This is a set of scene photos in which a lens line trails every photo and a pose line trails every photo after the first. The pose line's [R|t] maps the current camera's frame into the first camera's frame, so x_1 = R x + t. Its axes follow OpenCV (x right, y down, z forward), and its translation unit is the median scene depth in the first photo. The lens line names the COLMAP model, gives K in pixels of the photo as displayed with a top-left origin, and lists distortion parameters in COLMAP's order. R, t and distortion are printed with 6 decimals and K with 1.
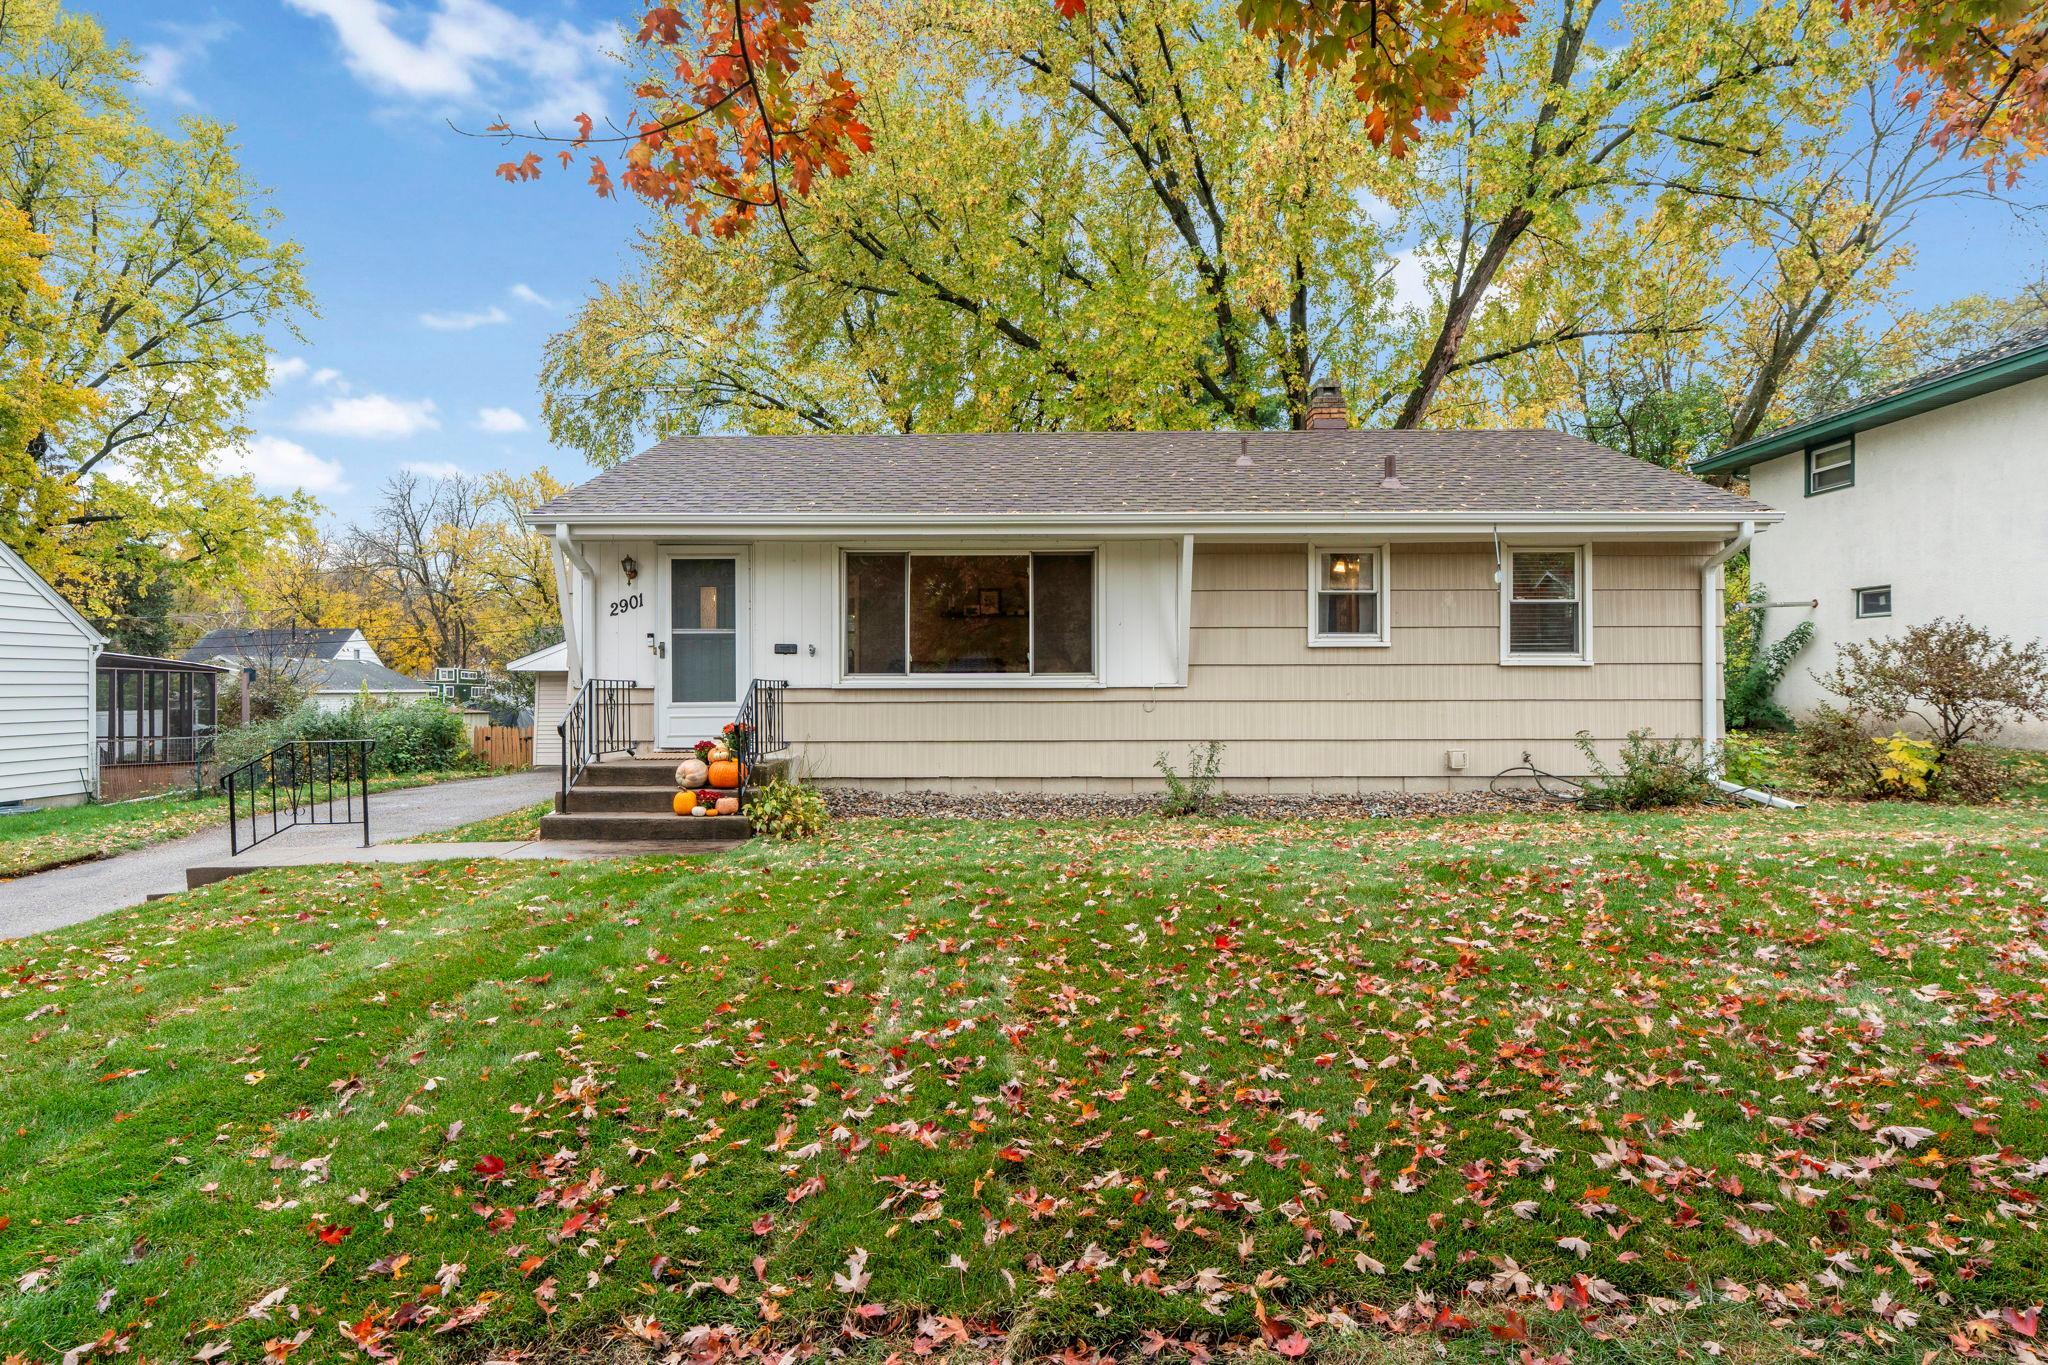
lens RADIAL K [[1077.7, 0, 1022.1], [0, 1077.7, 689.6], [0, 0, 1]] dist [-0.003968, -0.000389]
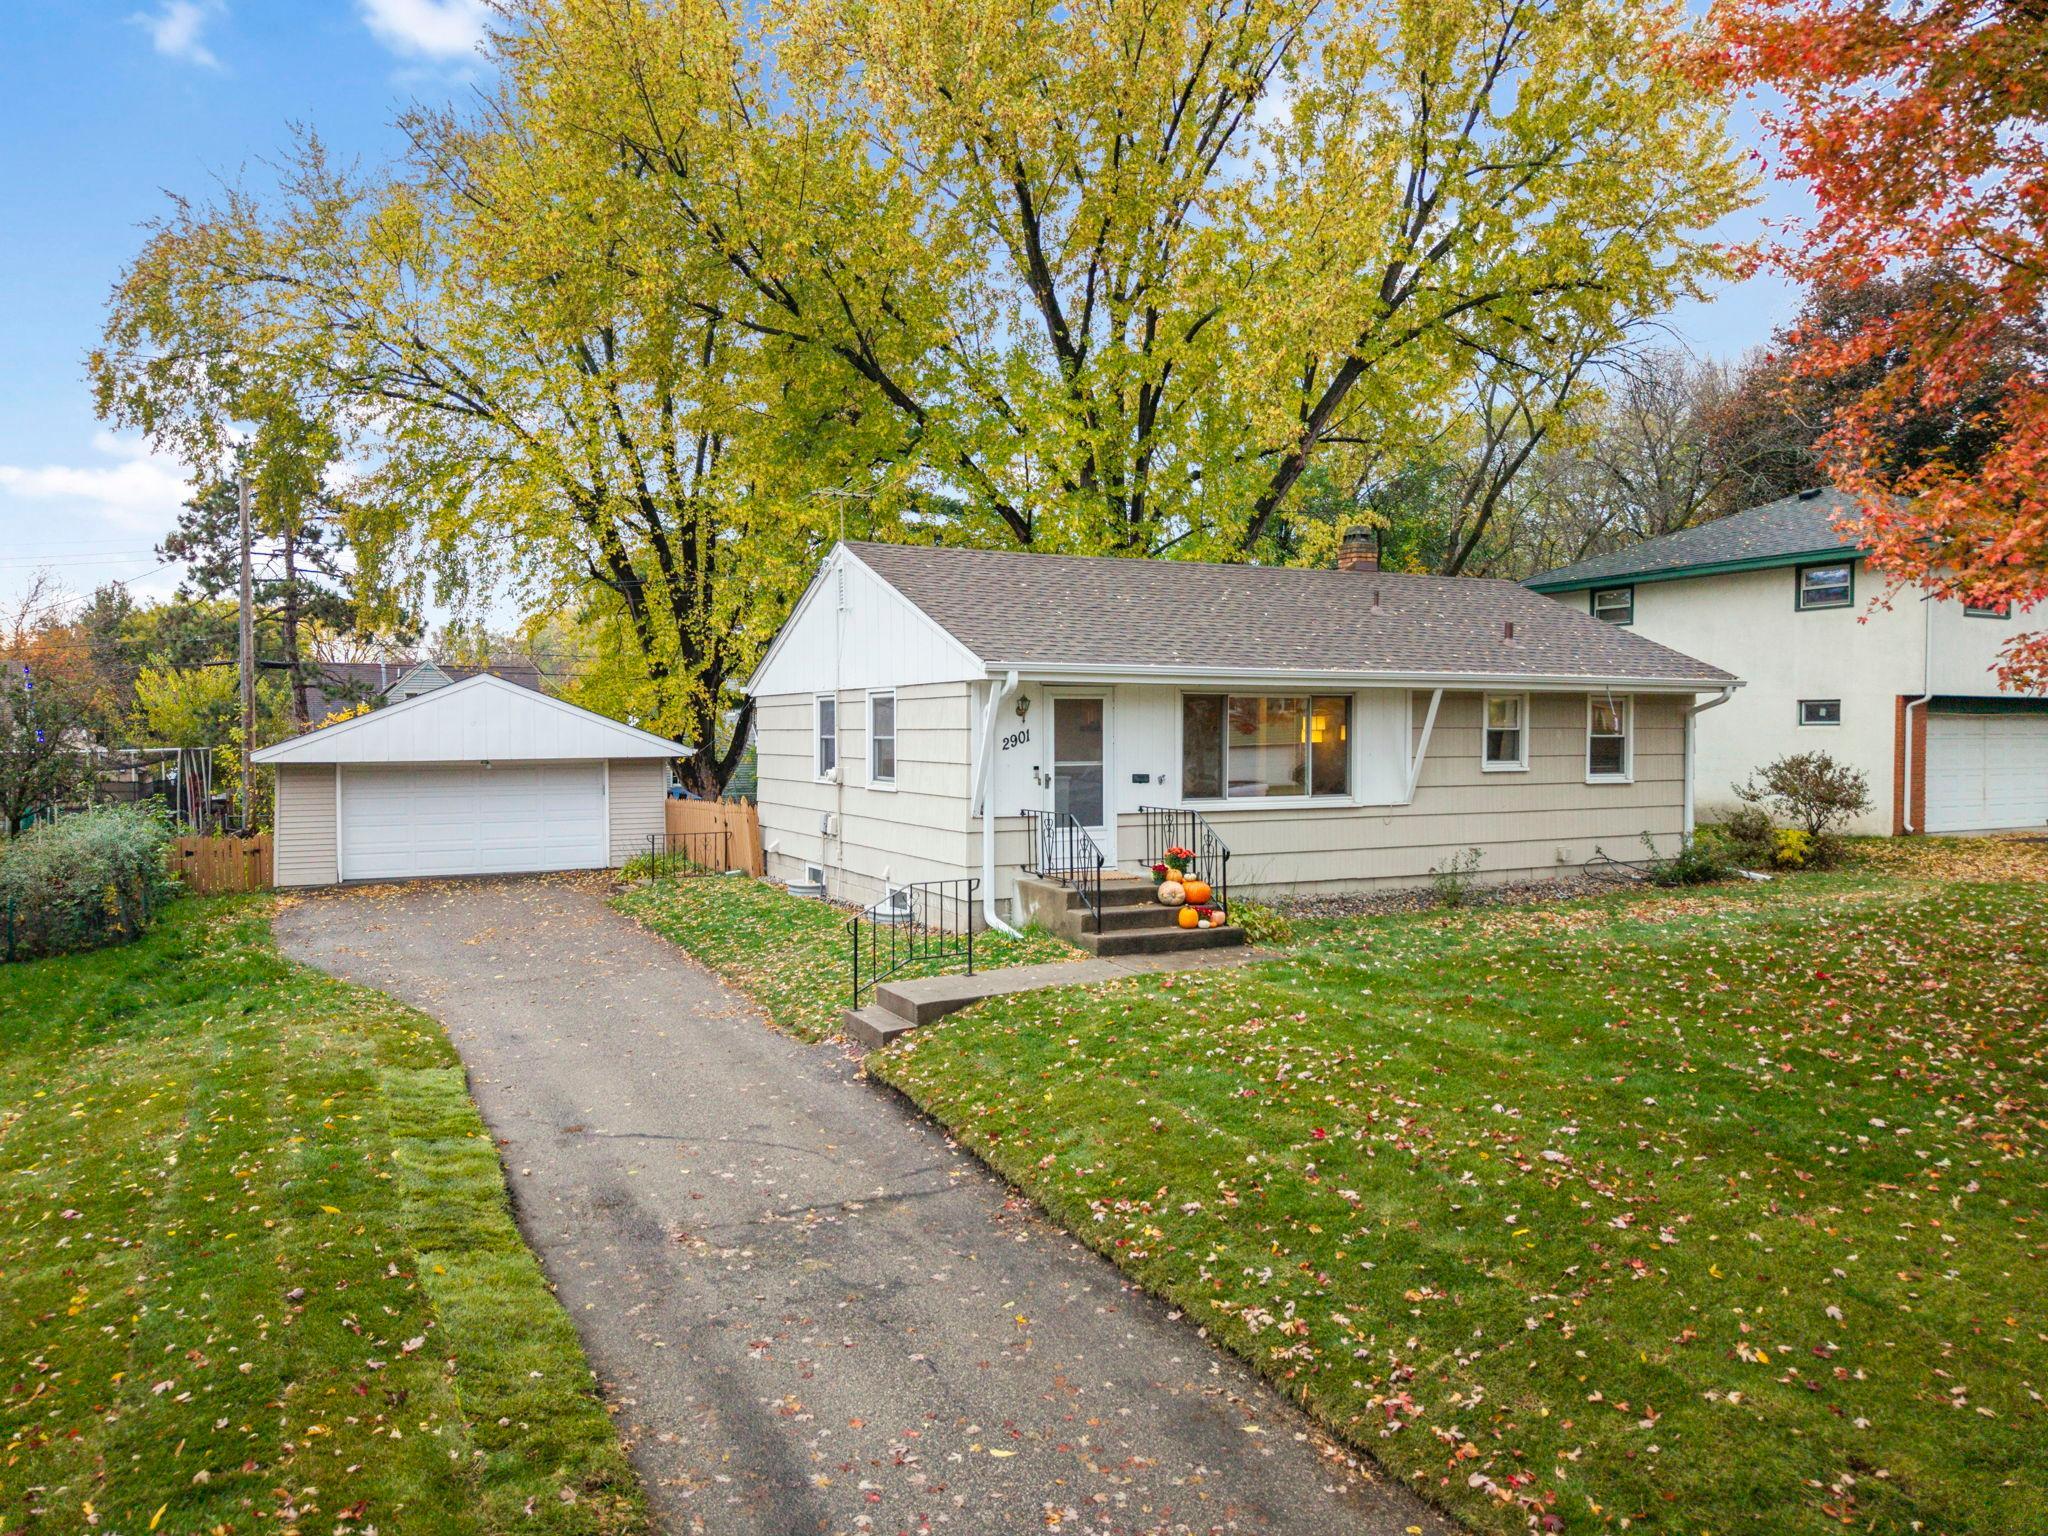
lens RADIAL K [[1381.7, 0, 1024.0], [0, 1381.7, 768.0], [0, 0, 1]] dist [0.019377, -0.017689]
pose [[0.887471, -0.009627, 0.460764, -0.997108], [-0.001006, 0.999739, 0.022826, -0.081363], [-0.460863, -0.020721, 0.887229, -0.231054]]
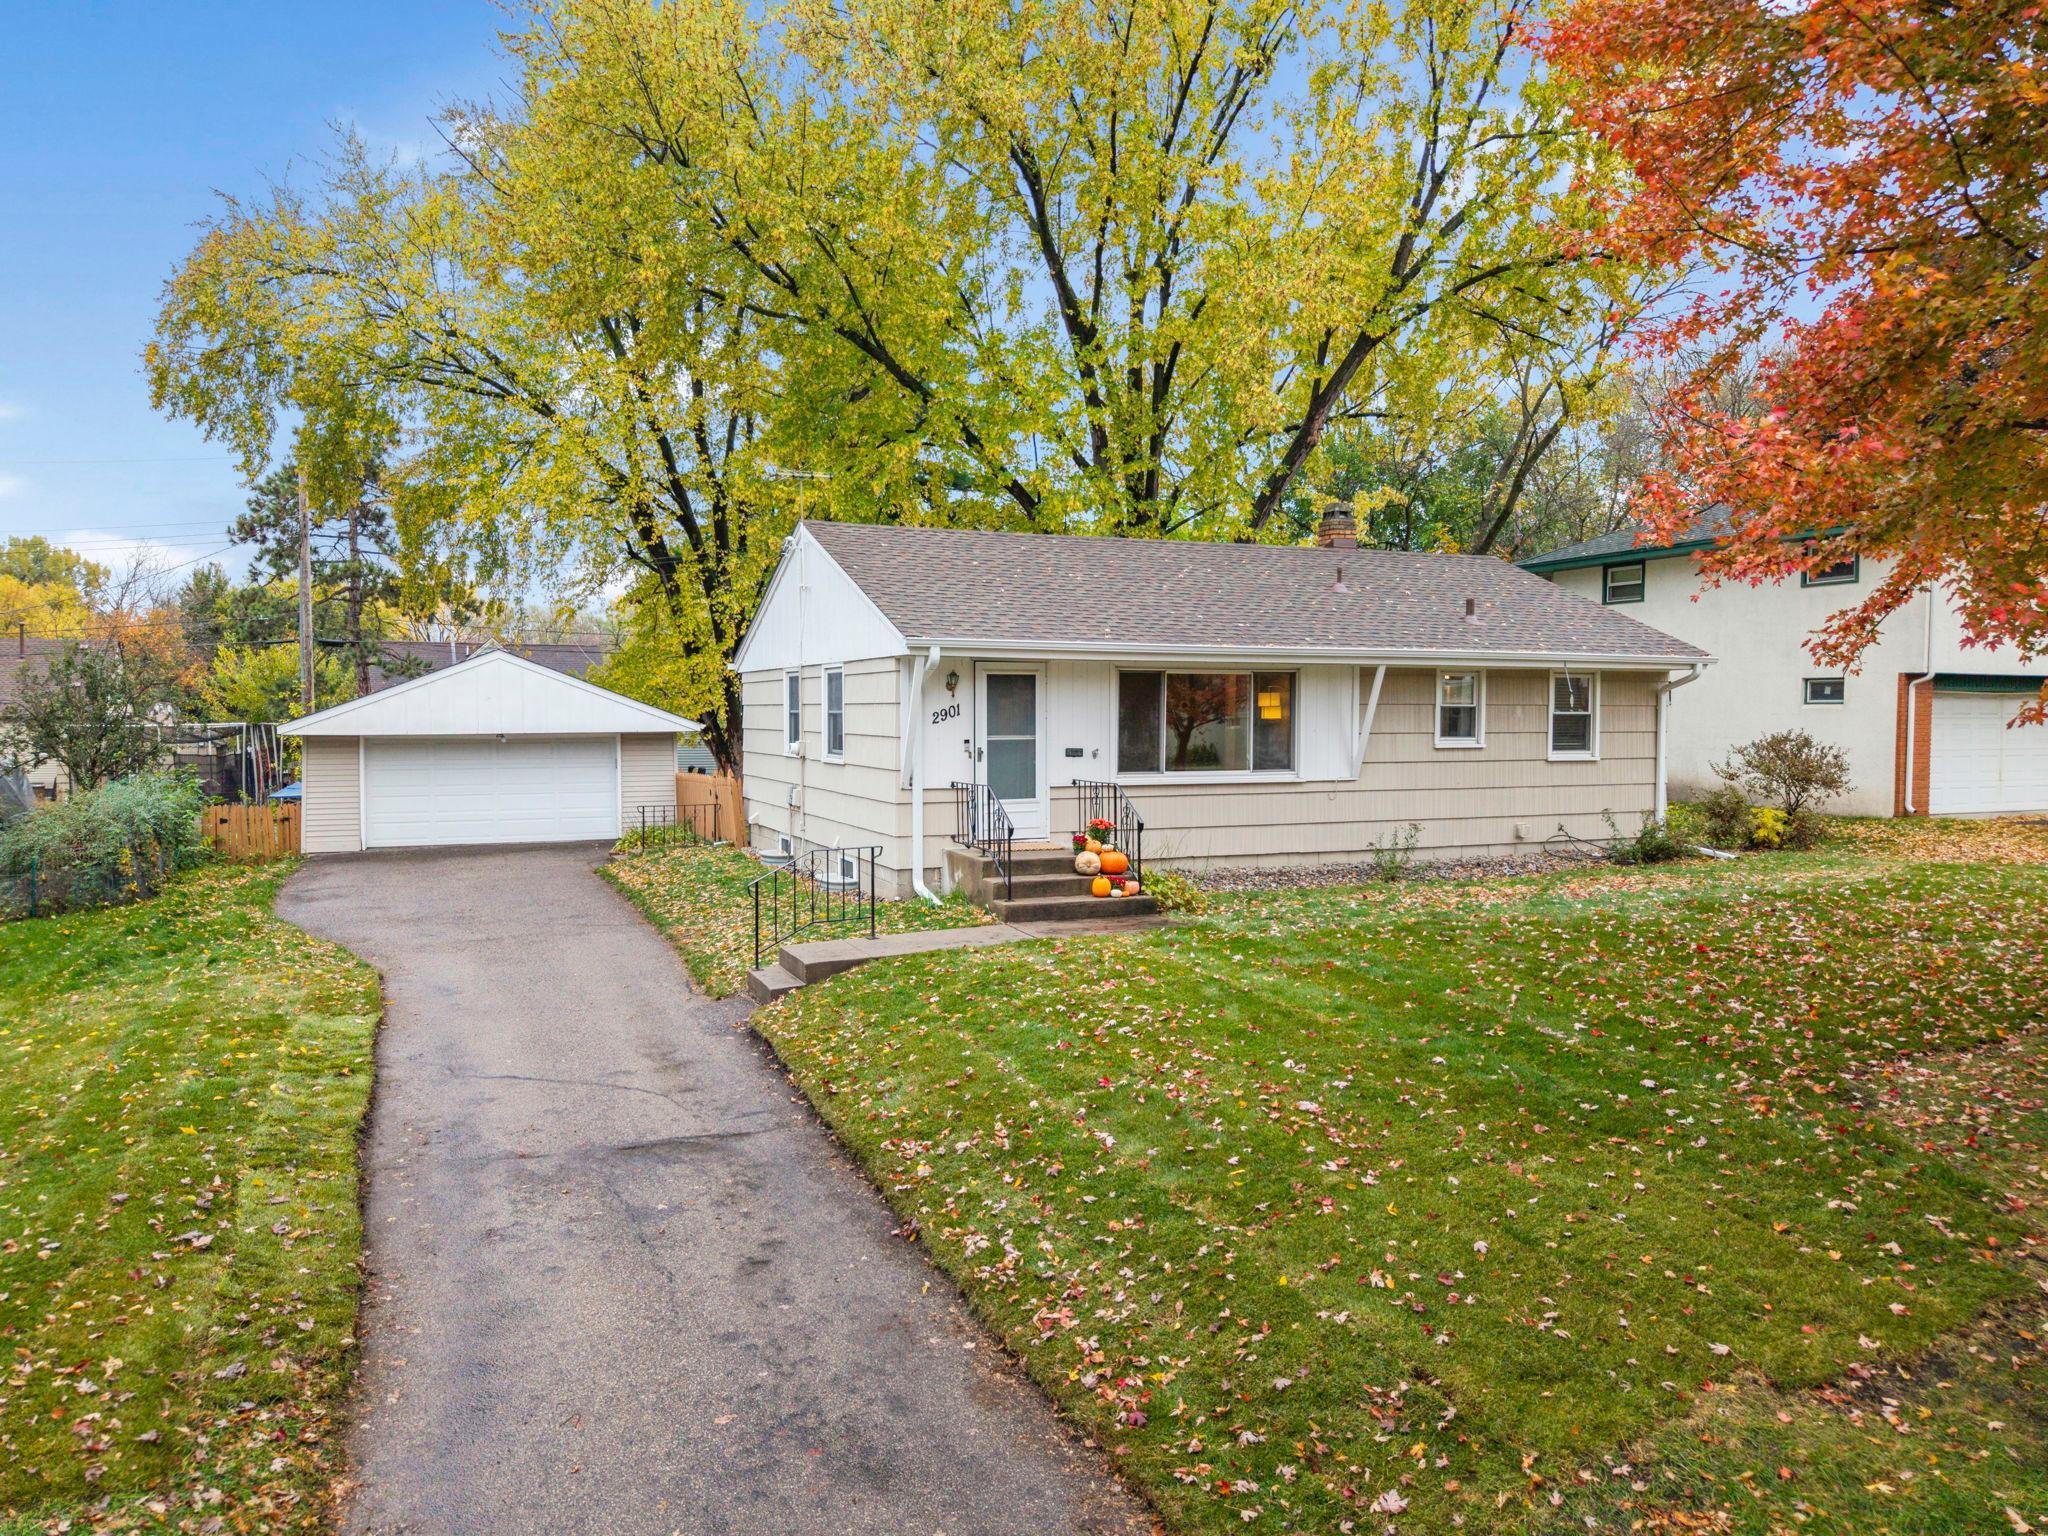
lens RADIAL K [[1390.5, 0, 1024.7], [0, 1390.5, 768.6], [0, 0, 1]] dist [0.021180, -0.022490]
pose [[0.915317, -0.010981, 0.402583, -0.870707], [-0.004546, 0.999283, 0.037592, -0.075682], [-0.402707, -0.036239, 0.914611, -0.347815]]
